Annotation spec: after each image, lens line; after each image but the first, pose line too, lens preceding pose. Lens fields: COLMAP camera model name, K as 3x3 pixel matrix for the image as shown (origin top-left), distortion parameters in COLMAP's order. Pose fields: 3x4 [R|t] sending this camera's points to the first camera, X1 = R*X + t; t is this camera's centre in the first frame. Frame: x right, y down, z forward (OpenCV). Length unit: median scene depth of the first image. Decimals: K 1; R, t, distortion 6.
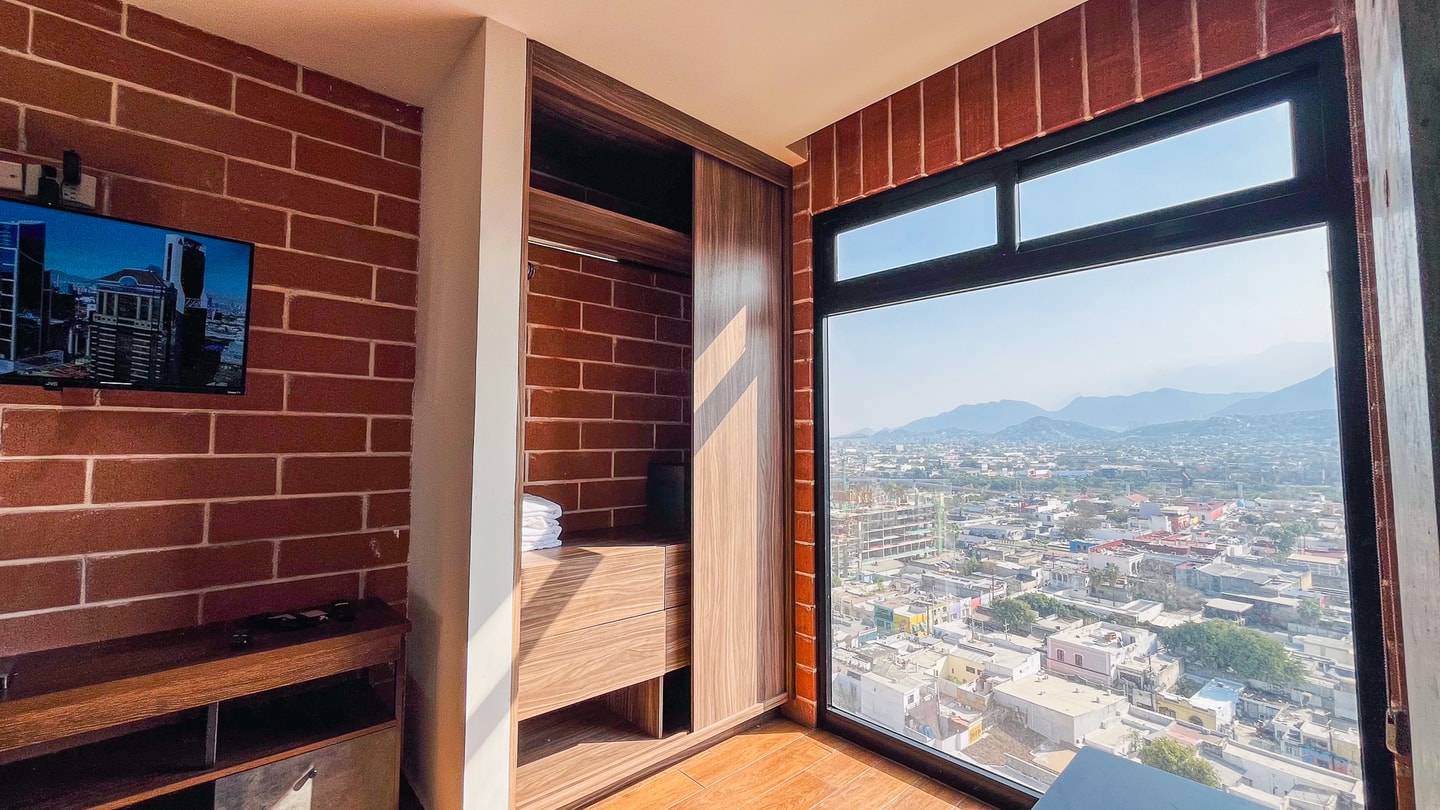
lens RADIAL K [[587.5, 0, 720.0], [0, 587.5, 406.7], [0, 0, 1]] dist [-0.005789, 0.001618]
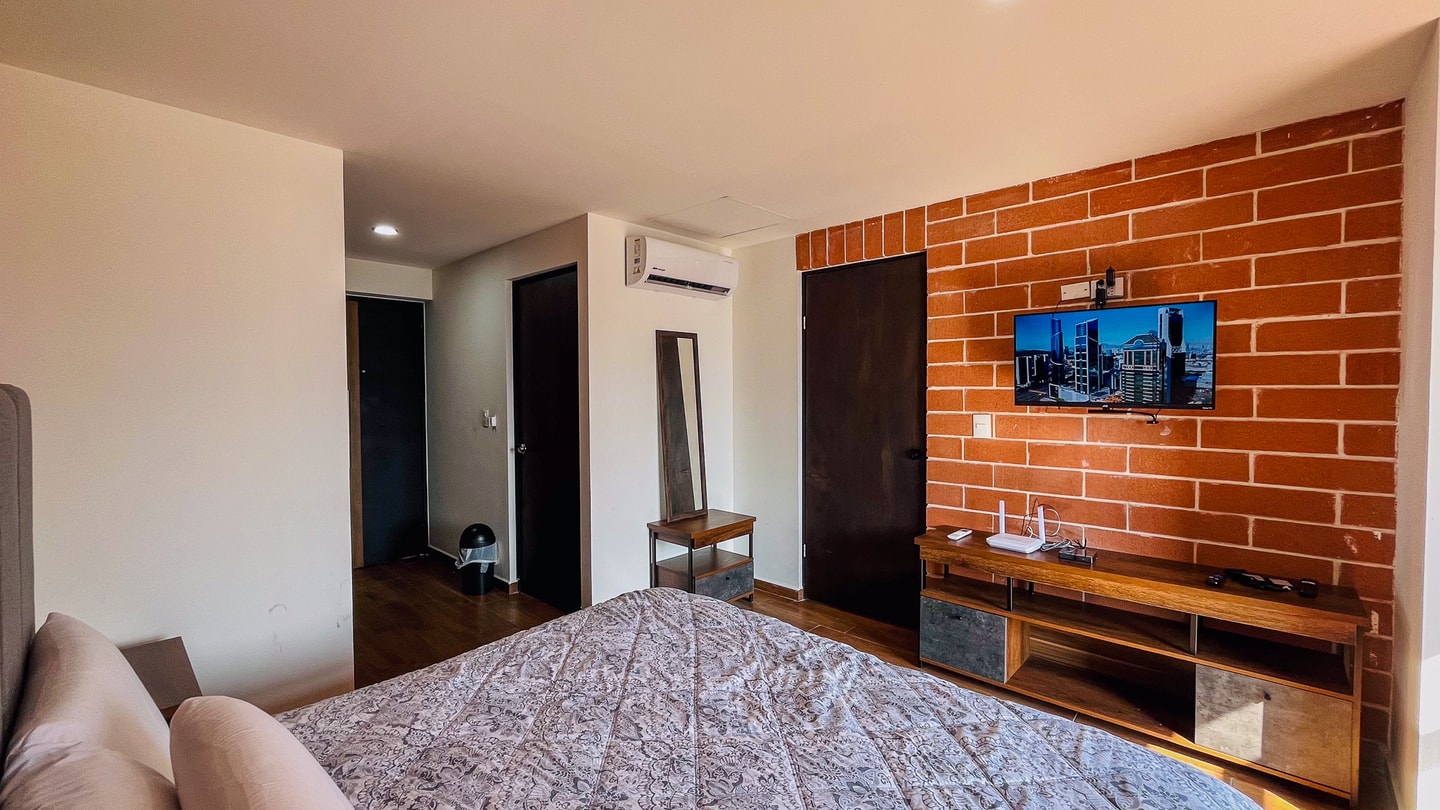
lens RADIAL K [[587.5, 0, 699.9], [0, 587.5, 395.0], [0, 0, 1]] dist [-0.005789, 0.001618]
pose [[0.052243, 0.012152, -0.998560, 0.461365], [0.063408, 0.997868, 0.015461, -0.137006], [0.996619, -0.064125, 0.051362, -0.262994]]
